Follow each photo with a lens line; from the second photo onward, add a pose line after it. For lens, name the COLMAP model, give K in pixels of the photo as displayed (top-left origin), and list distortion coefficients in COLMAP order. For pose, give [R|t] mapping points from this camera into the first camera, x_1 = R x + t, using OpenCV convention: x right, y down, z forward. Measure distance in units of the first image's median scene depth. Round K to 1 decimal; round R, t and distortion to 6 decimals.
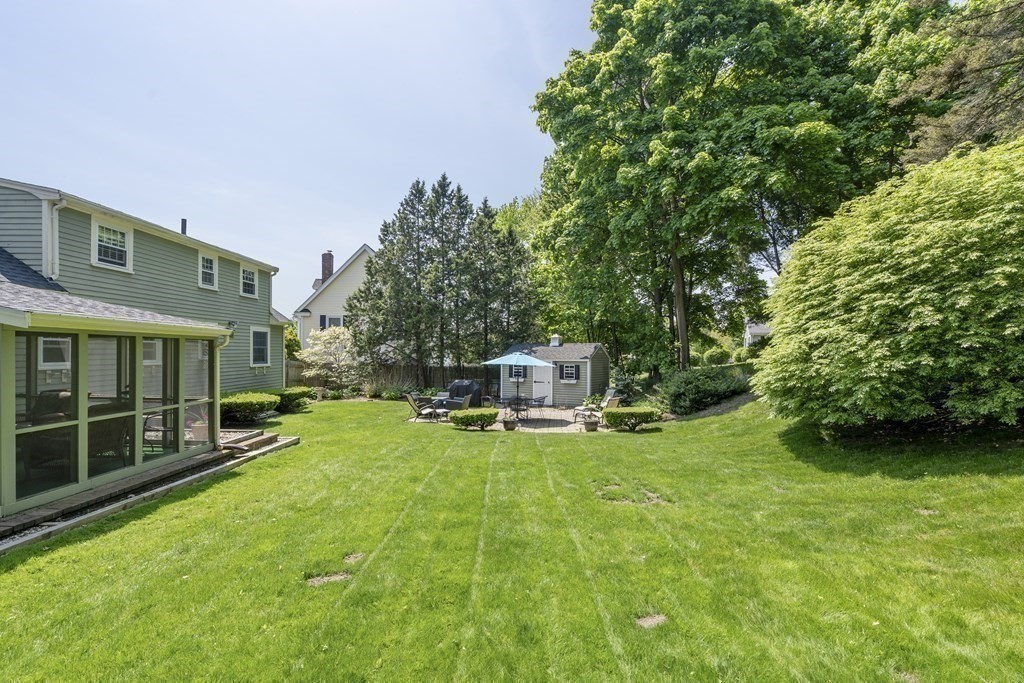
lens RADIAL K [[468.4, 0, 511.9], [0, 468.4, 354.9], [0, 0, 1]] dist [0.000319, 0.000083]
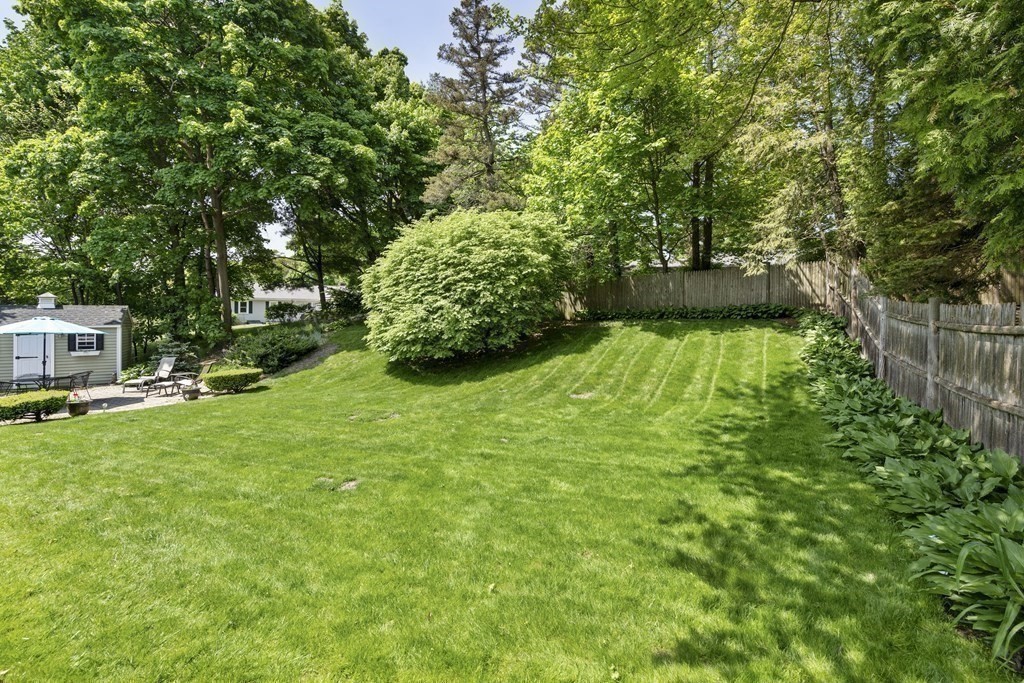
lens RADIAL K [[467.5, 0, 511.7], [0, 467.5, 325.5], [0, 0, 1]] dist [-0.019347, 0.000152]
pose [[0.466431, -0.020480, 0.884320, -0.688443], [0.008004, 0.999789, 0.018933, 0.001538], [-0.884521, -0.001752, 0.466497, -0.008118]]
